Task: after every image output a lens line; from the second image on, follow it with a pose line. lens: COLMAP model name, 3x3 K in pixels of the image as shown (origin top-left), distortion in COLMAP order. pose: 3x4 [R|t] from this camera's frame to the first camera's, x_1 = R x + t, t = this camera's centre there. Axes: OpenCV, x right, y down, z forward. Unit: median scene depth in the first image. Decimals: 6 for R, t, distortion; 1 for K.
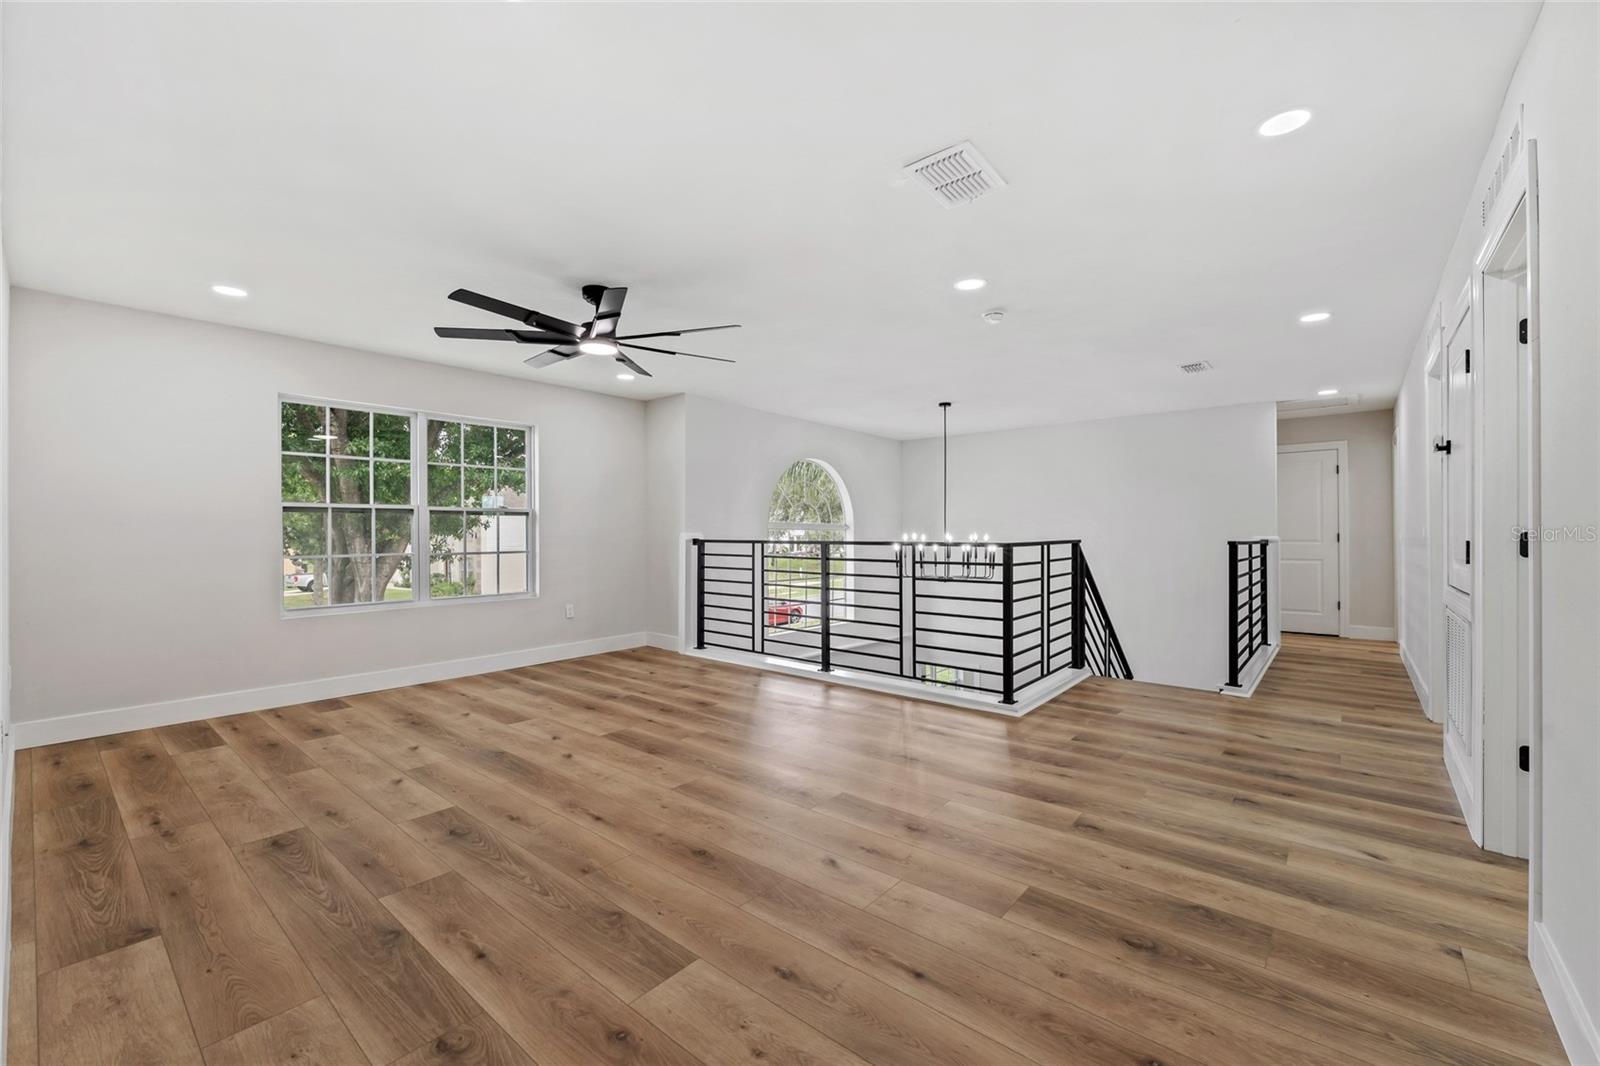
lens RADIAL K [[650.1, 0, 810.7], [0, 650.1, 534.7], [0, 0, 1]] dist [0.001094, -0.001077]
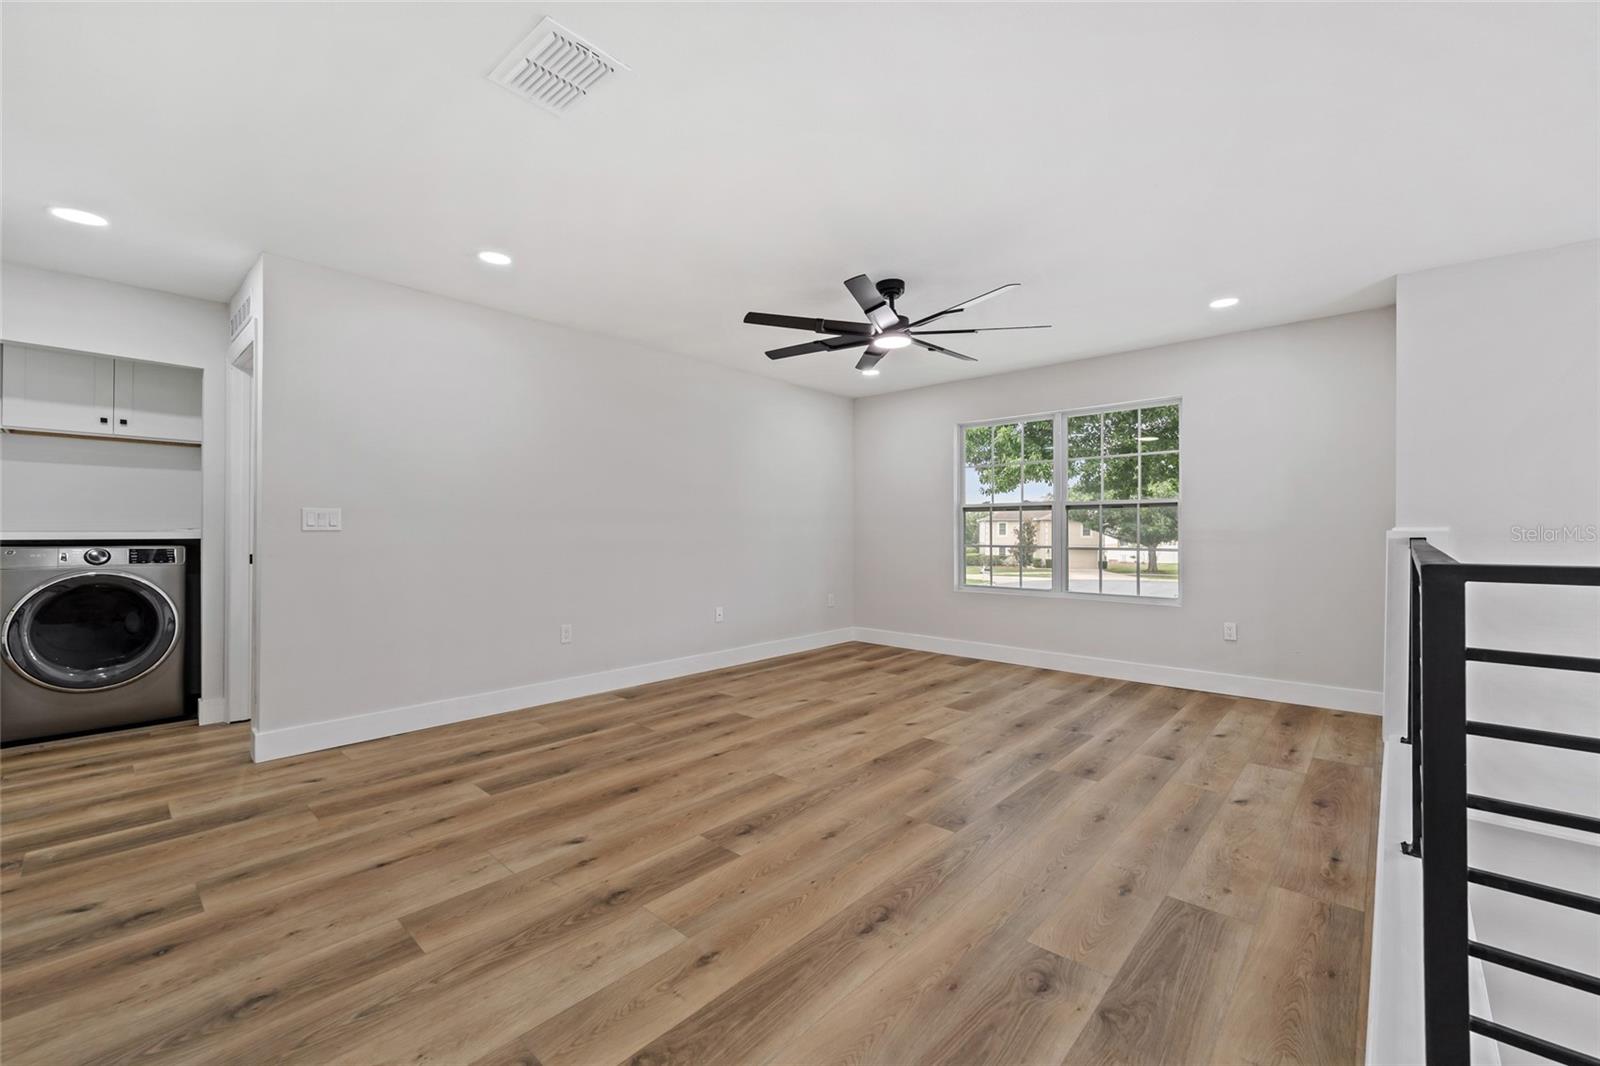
lens RADIAL K [[650.1, 0, 795.0], [0, 650.1, 523.3], [0, 0, 1]] dist [0.001094, -0.001077]
pose [[-0.048862, -0.006529, -0.998784, 0.880914], [-0.004340, 0.999971, -0.006325, -0.000969], [0.998796, 0.004026, -0.048889, 1.163544]]
